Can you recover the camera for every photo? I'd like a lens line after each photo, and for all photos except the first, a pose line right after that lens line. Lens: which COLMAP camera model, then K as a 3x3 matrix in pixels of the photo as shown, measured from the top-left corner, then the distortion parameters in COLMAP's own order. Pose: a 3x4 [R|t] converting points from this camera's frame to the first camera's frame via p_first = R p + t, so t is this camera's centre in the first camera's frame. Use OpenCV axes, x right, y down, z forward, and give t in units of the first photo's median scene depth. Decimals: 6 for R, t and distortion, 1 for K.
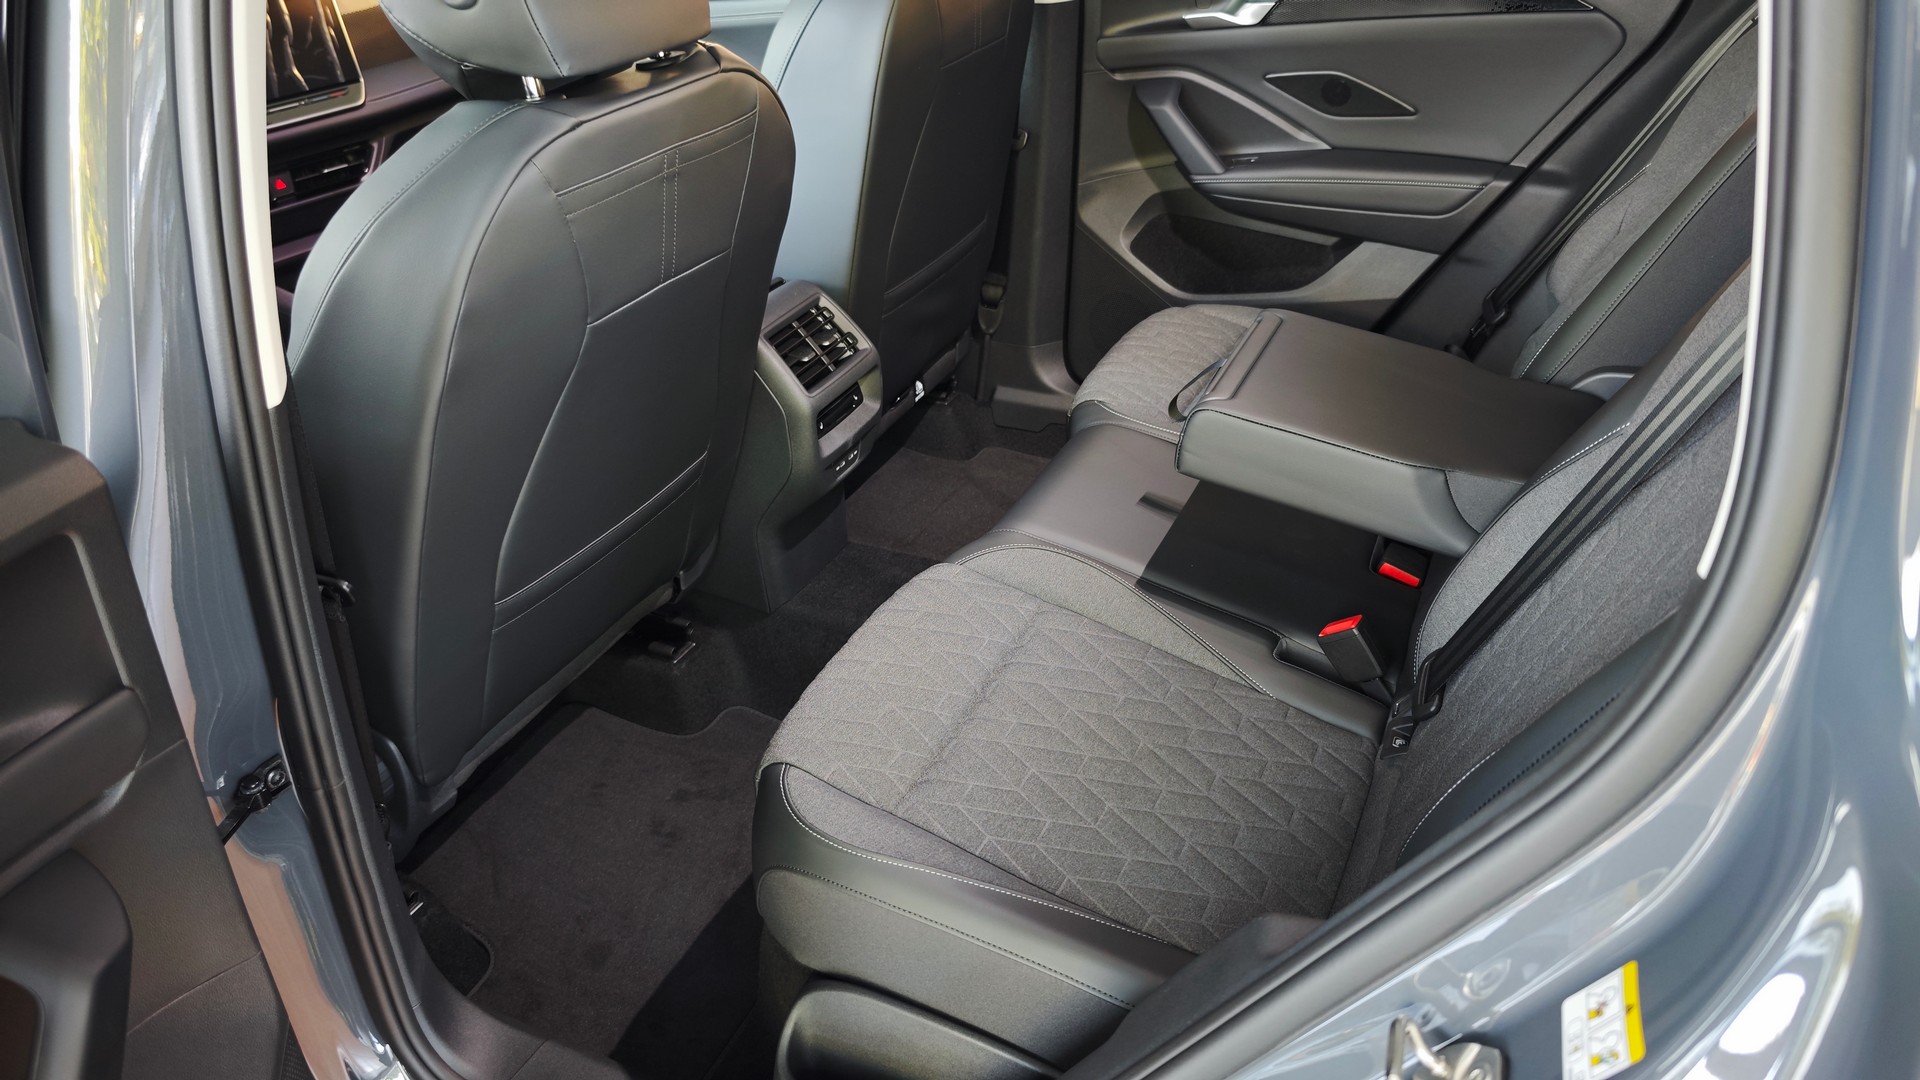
lens RADIAL K [[1344.8, 0, 960.0], [0, 1344.8, 540.0], [0, 0, 1]] dist [0.005074, -0.003196]
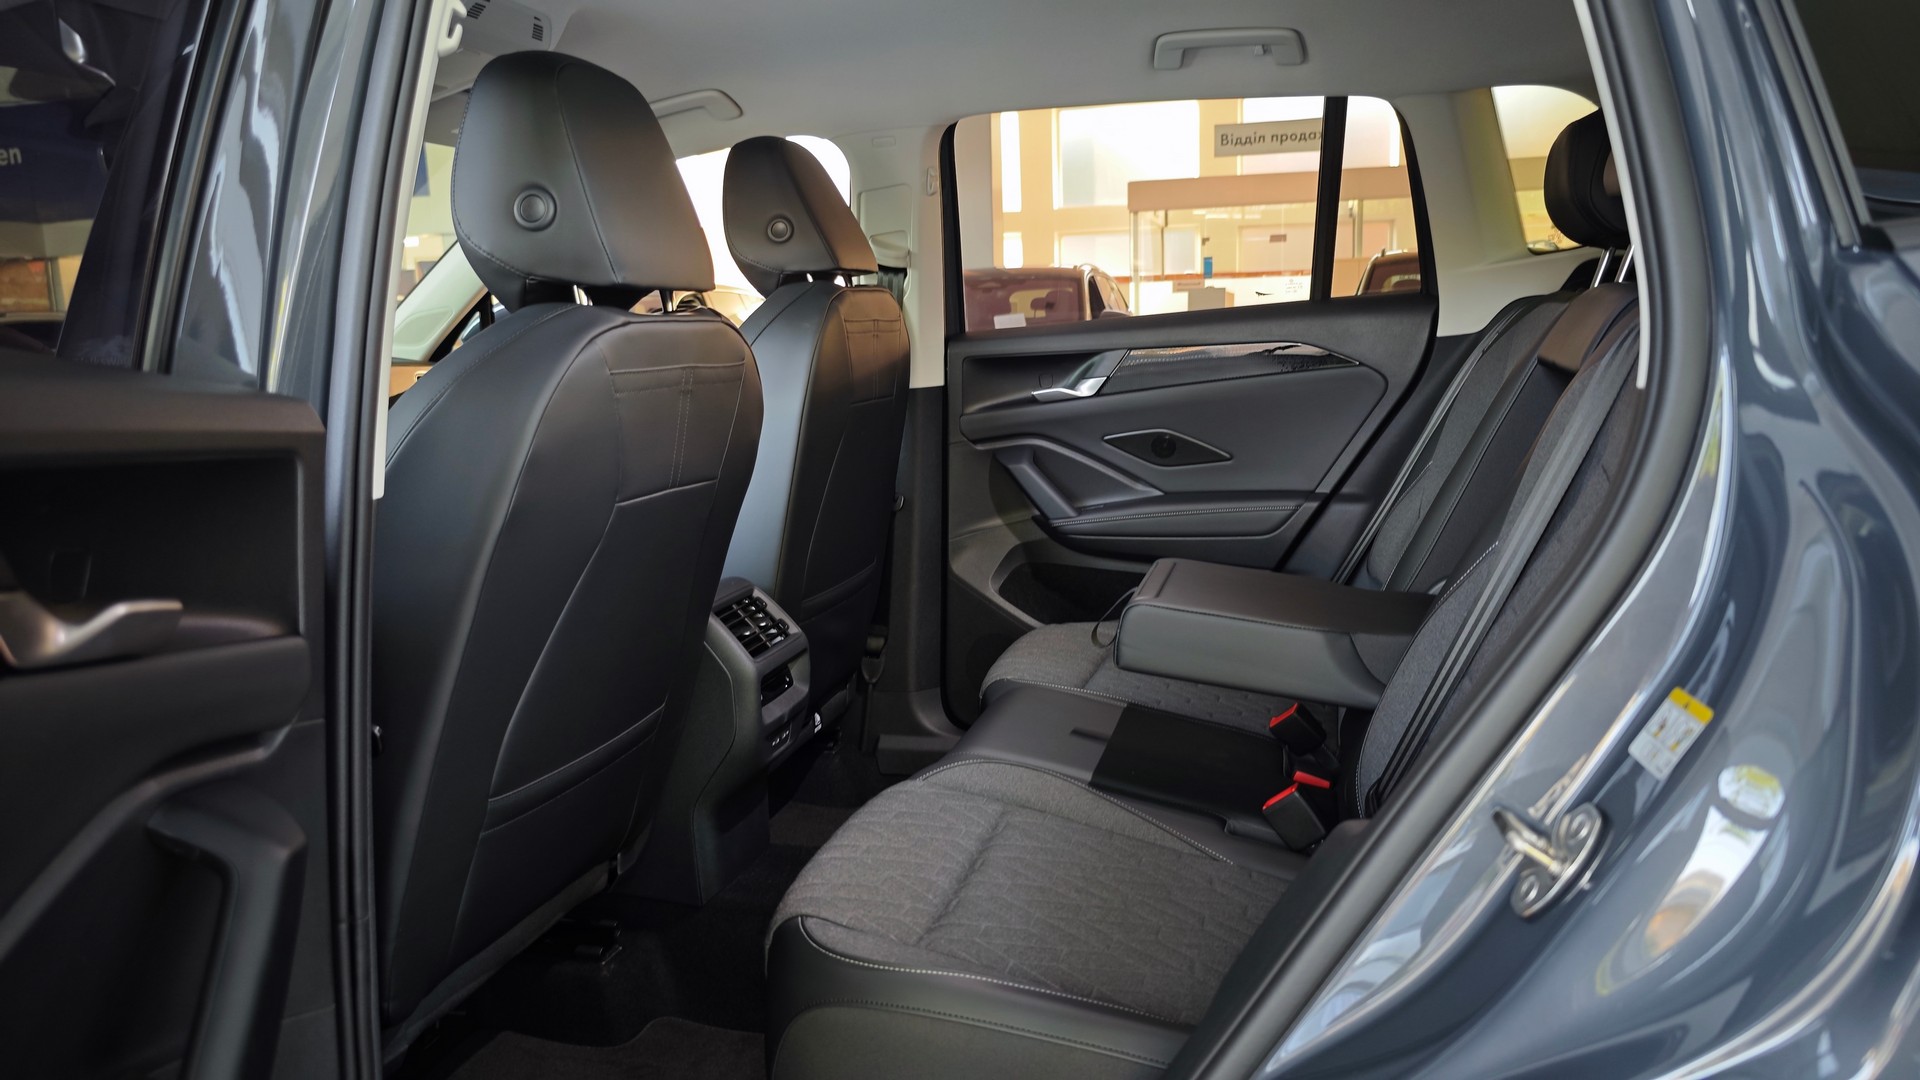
lens RADIAL K [[1344.8, 0, 960.0], [0, 1344.8, 540.0], [0, 0, 1]] dist [0.005074, -0.003196]
pose [[0.984441, -0.026178, 0.173755, -0.125198], [0.091606, 0.920291, -0.380358, 0.208963], [-0.149948, 0.390357, 0.908370, -0.027483]]
